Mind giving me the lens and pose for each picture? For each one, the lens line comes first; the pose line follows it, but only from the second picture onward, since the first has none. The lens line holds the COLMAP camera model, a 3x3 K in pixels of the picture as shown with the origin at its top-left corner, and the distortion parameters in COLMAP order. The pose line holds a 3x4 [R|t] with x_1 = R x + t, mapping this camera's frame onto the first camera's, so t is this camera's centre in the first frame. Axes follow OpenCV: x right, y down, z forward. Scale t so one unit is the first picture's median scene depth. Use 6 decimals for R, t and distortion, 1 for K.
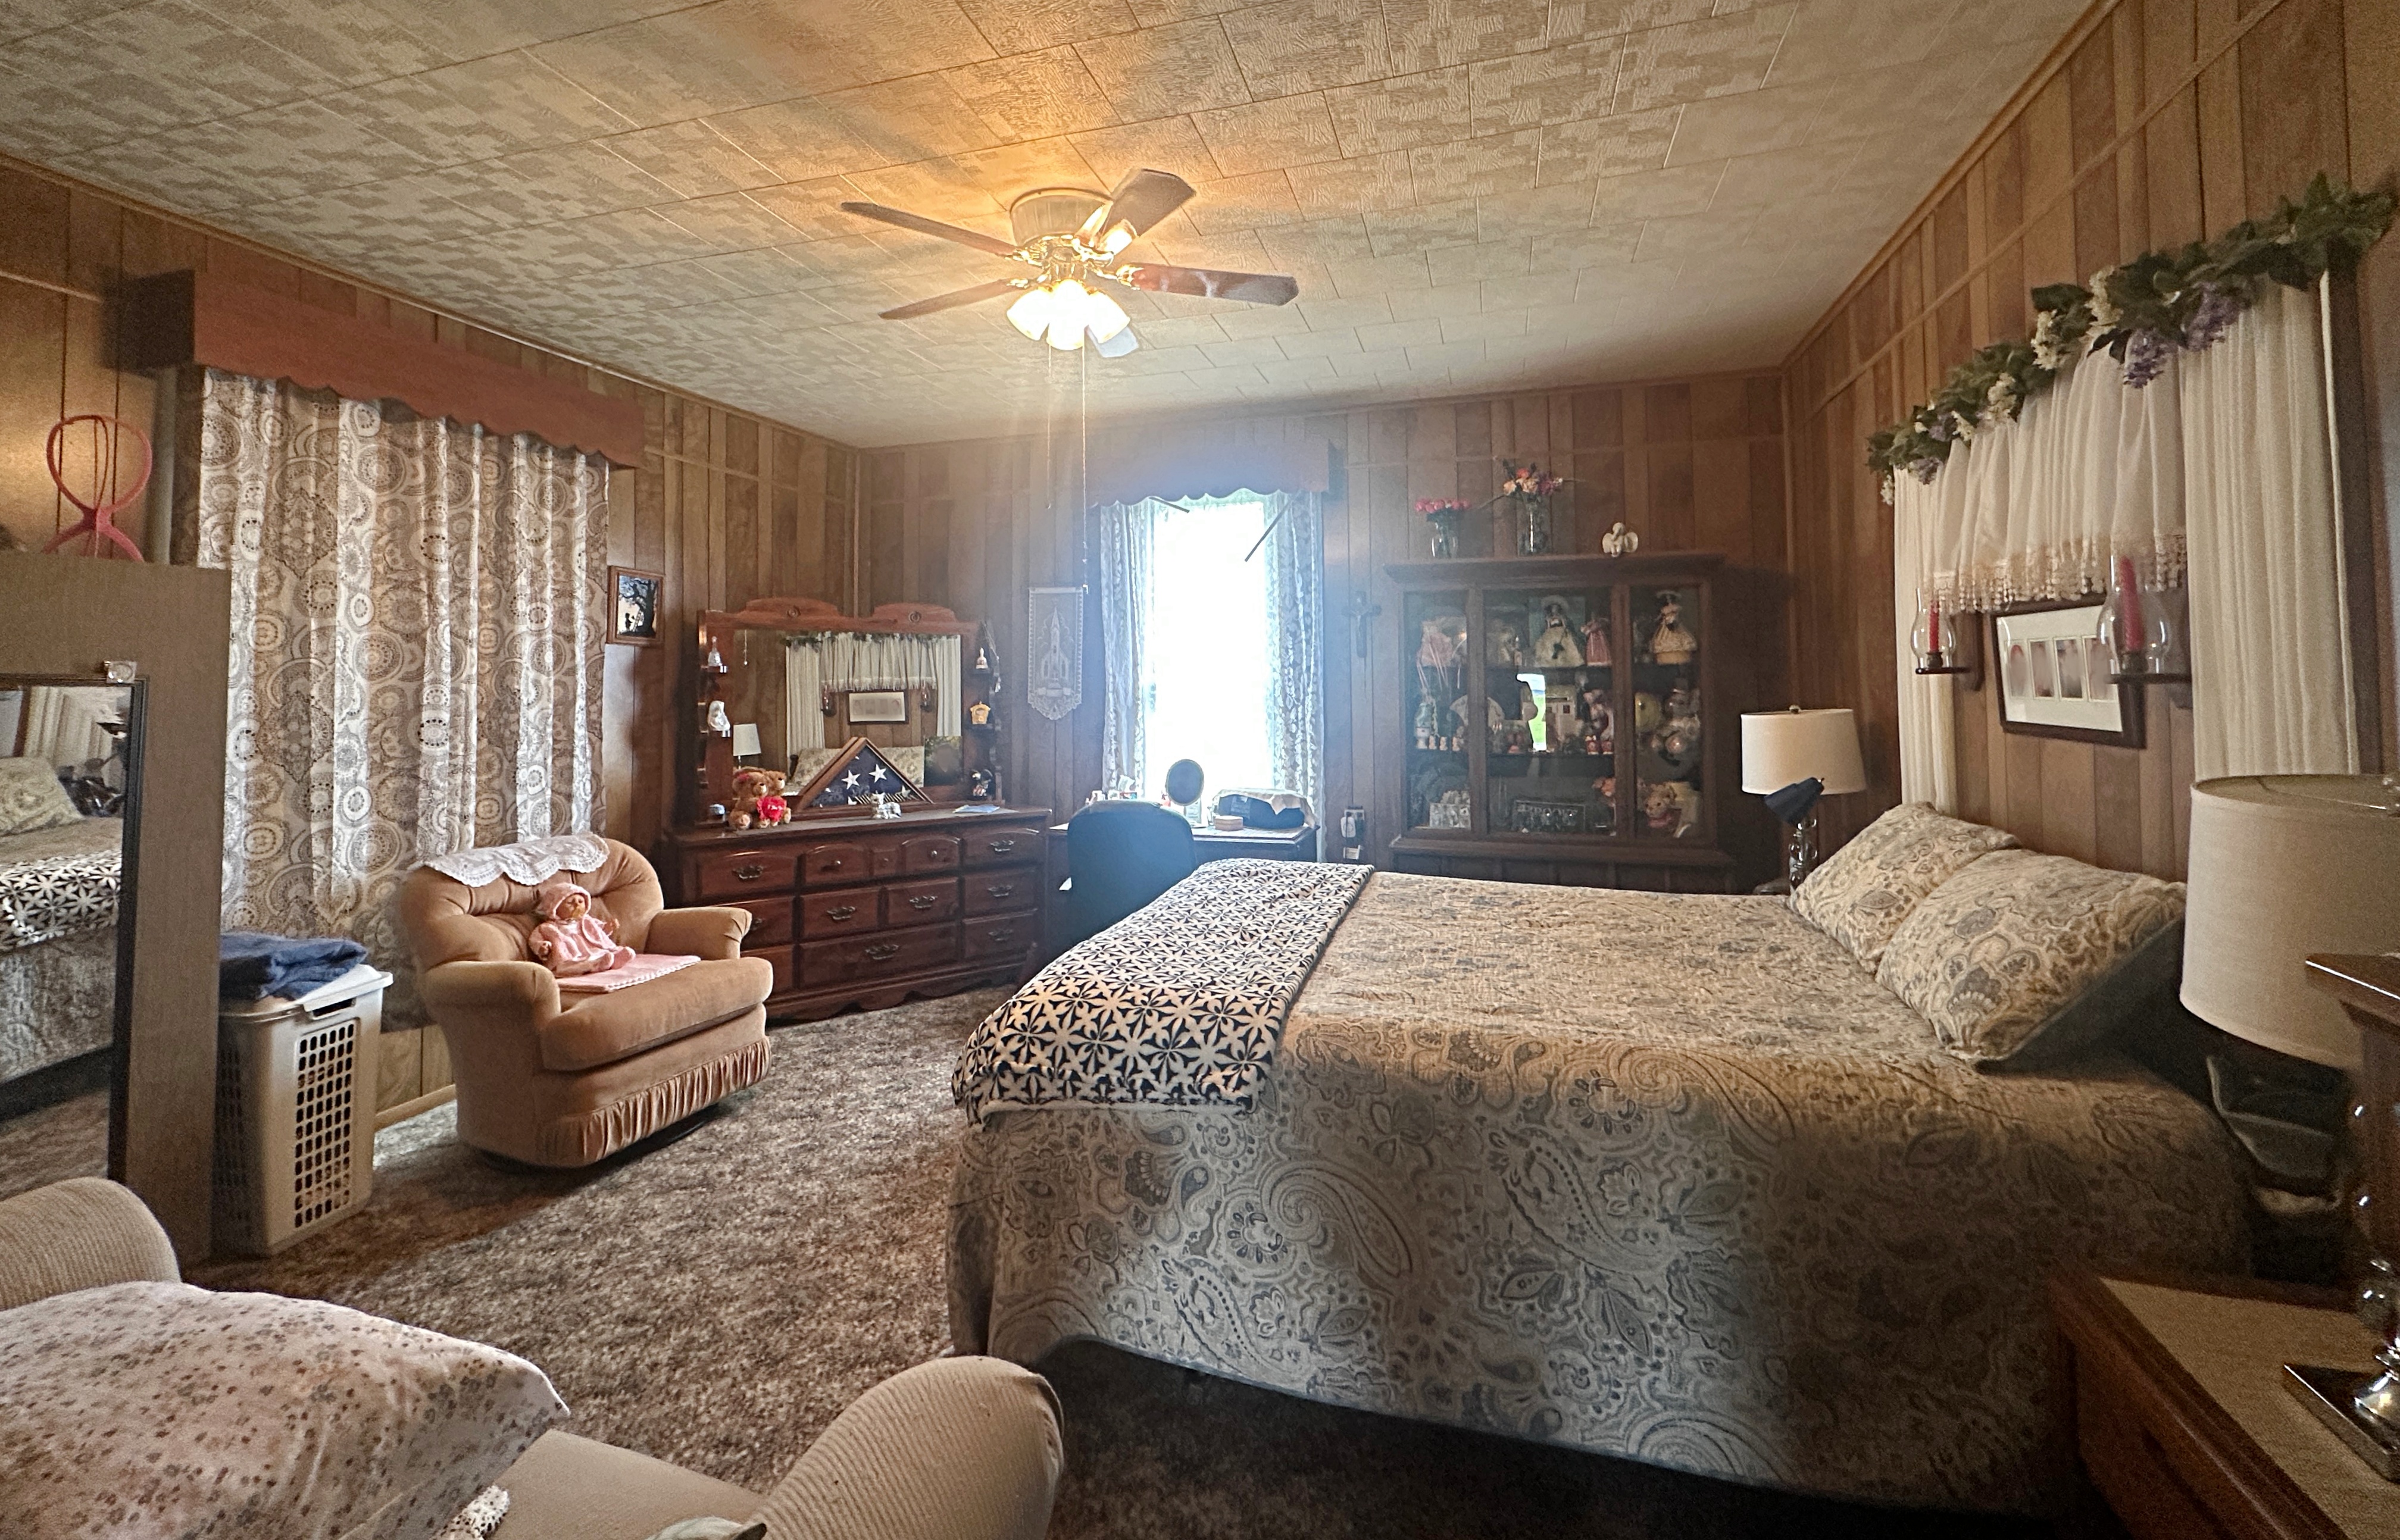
lens RADIAL K [[1011.8, 0, 1199.0], [0, 1011.8, 701.7], [0, 0, 1]] dist [-0.001075, -0.000129]
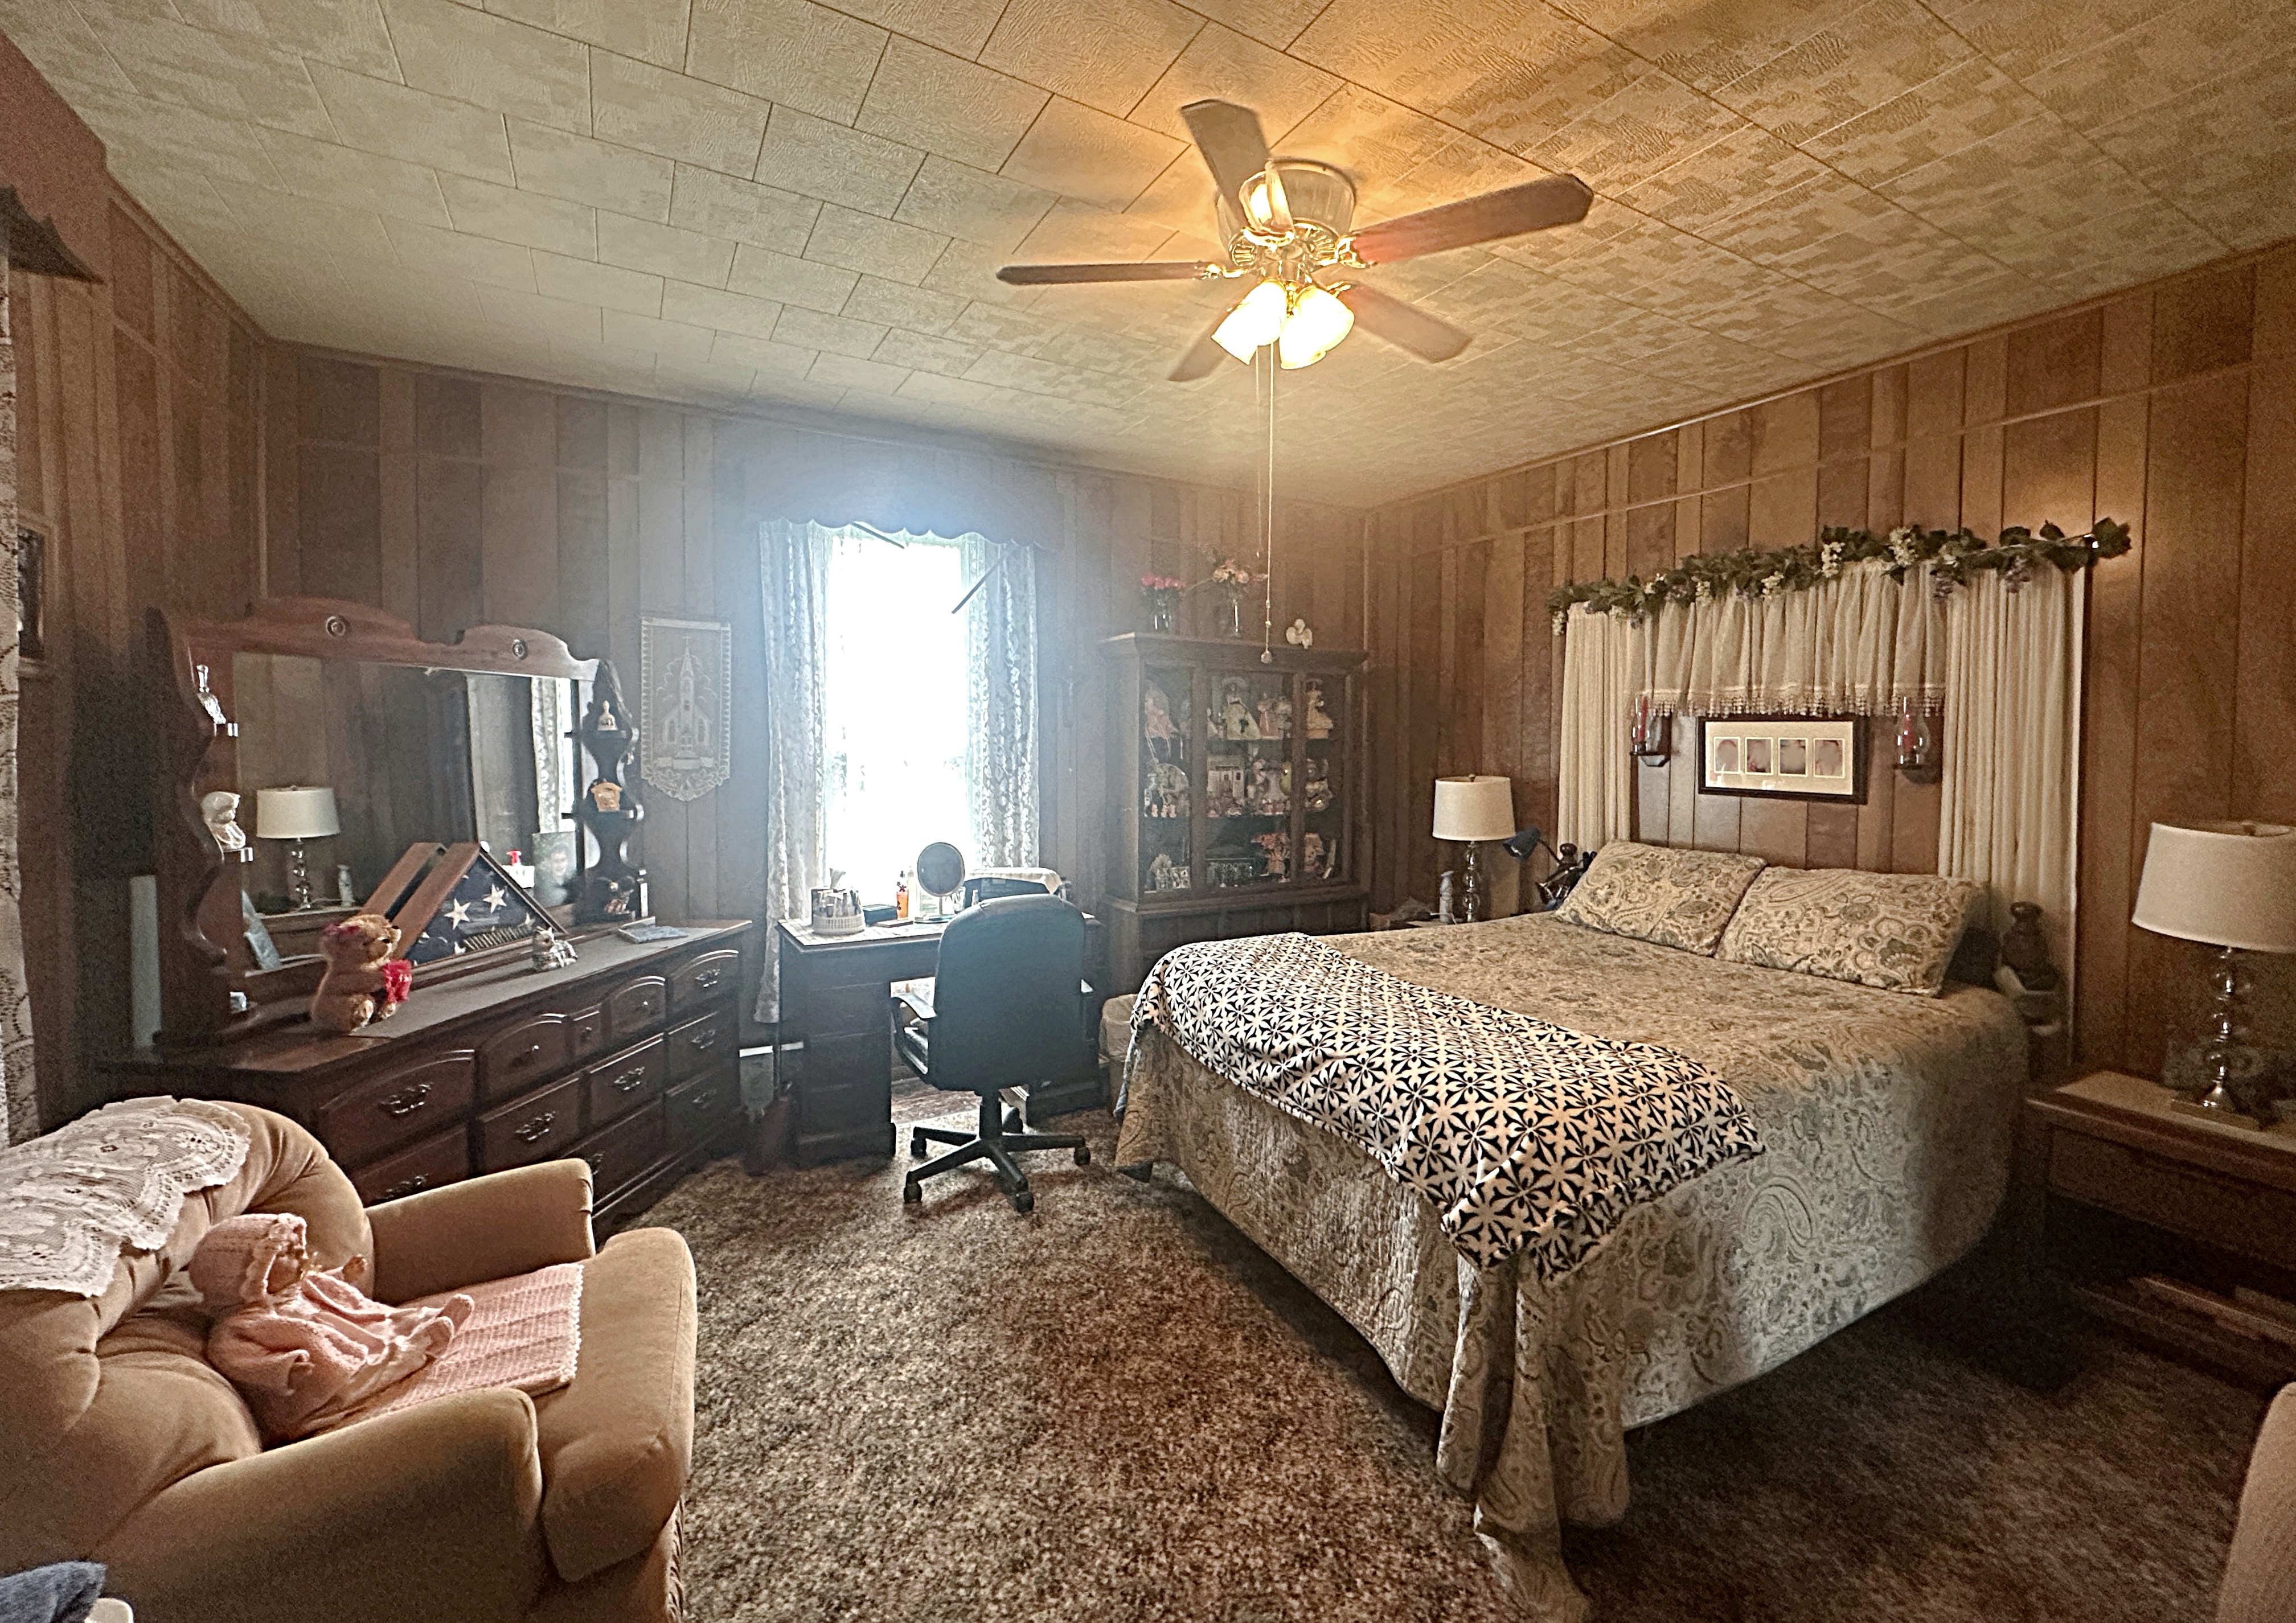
lens RADIAL K [[957.9, 0, 1148.0], [0, 957.9, 811.5], [0, 0, 1]] dist [0.002710, 0.000300]
pose [[0.690643, -0.044837, 0.721804, -0.507444], [0.001313, 0.998152, 0.060747, -0.019690], [-0.723194, -0.041007, 0.689426, 0.331596]]
